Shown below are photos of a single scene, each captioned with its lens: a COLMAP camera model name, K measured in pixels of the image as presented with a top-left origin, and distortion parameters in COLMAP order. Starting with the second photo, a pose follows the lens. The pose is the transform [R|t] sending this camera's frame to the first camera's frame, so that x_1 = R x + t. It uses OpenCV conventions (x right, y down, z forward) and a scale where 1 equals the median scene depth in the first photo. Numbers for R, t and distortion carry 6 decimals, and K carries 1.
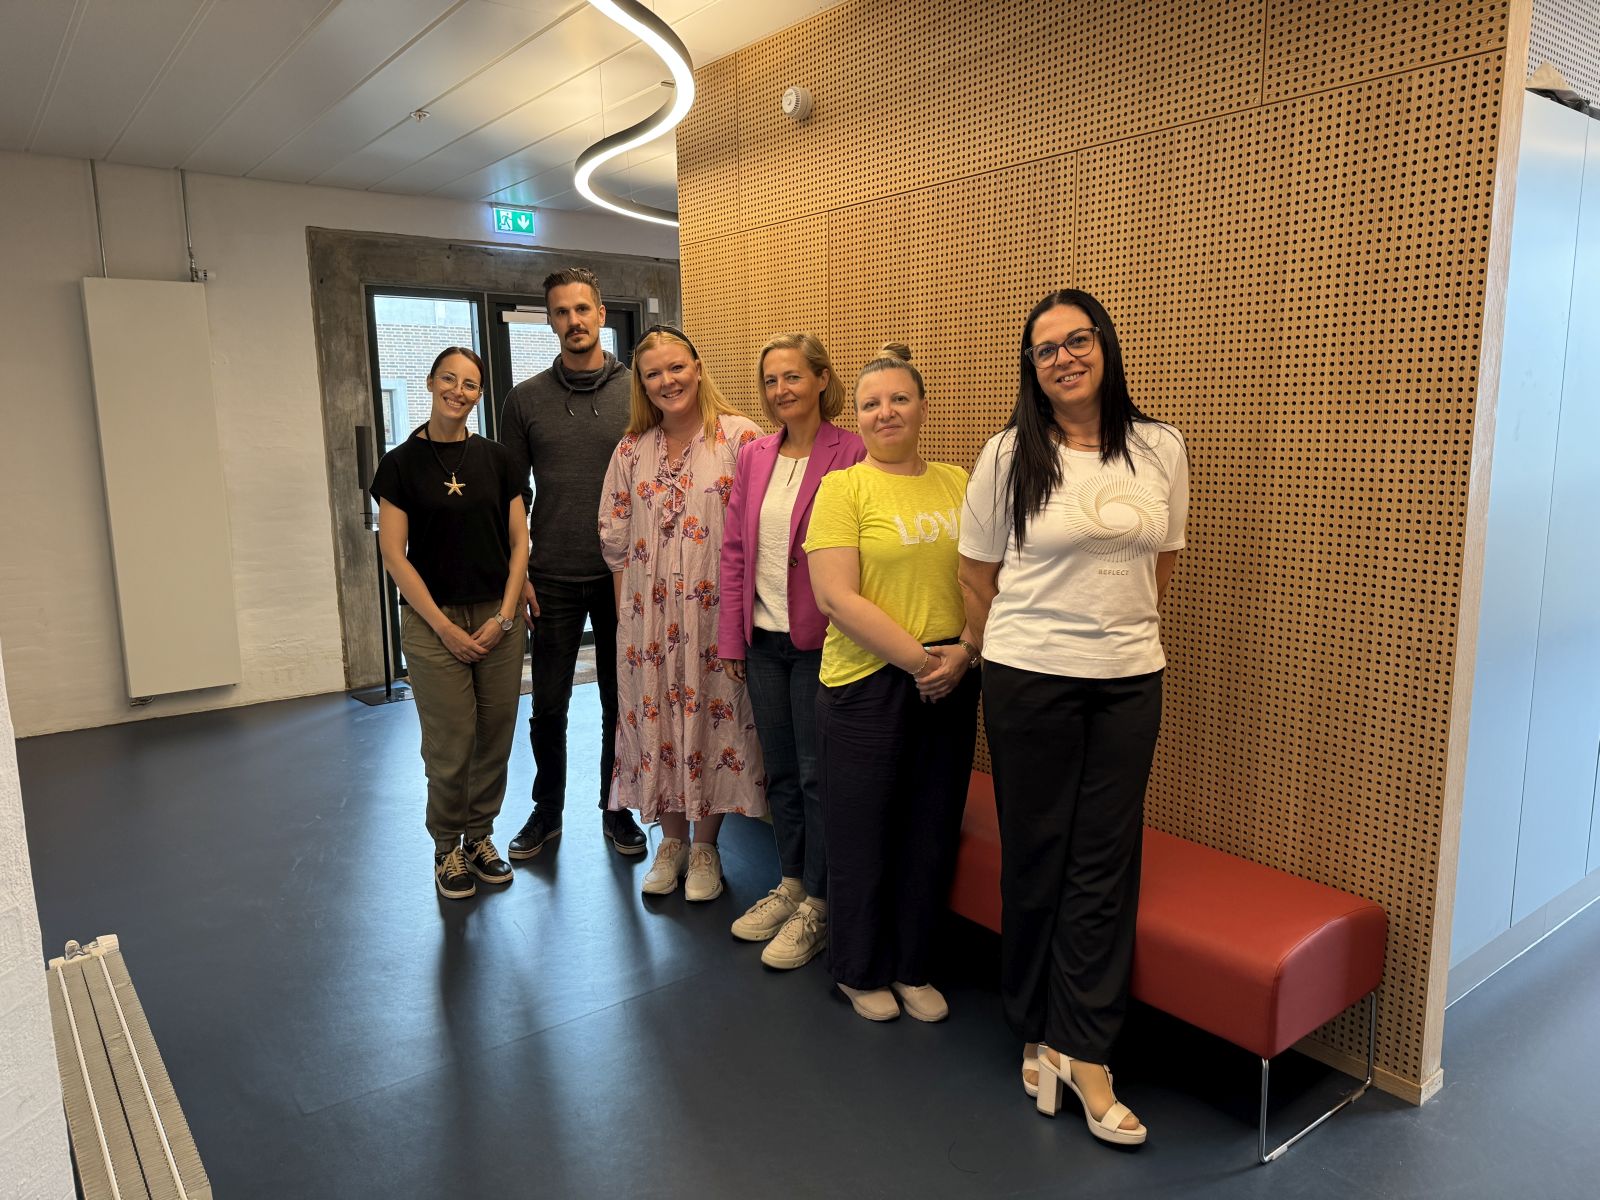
lens RADIAL K [[1107.9, 0, 800.0], [0, 1107.9, 600.0], [0, 0, 1]] dist [-0.043390, 0.000120]
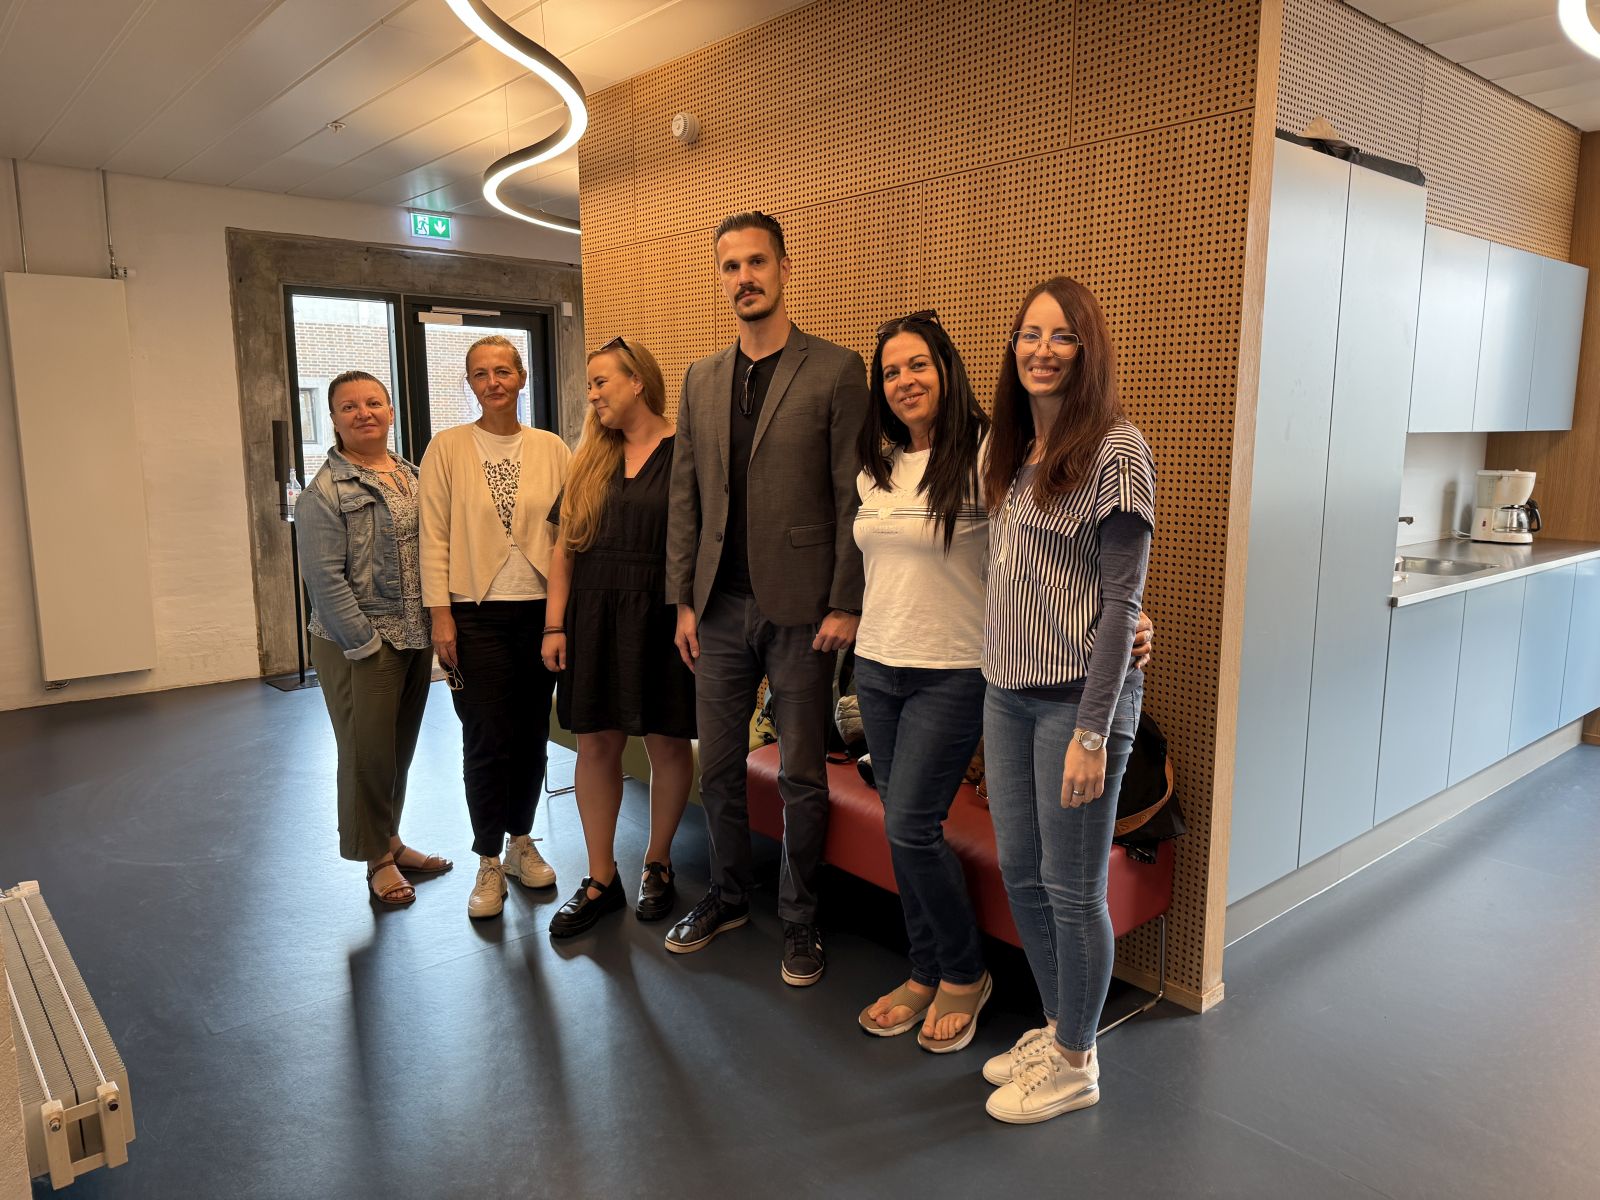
lens RADIAL K [[1107.9, 0, 800.0], [0, 1107.9, 600.0], [0, 0, 1]] dist [-0.043390, 0.000120]
pose [[0.998090, 0.005890, 0.061496, 0.055607], [-0.005495, 0.999963, -0.006584, 0.028282], [-0.061533, 0.006233, 0.998086, -0.113093]]
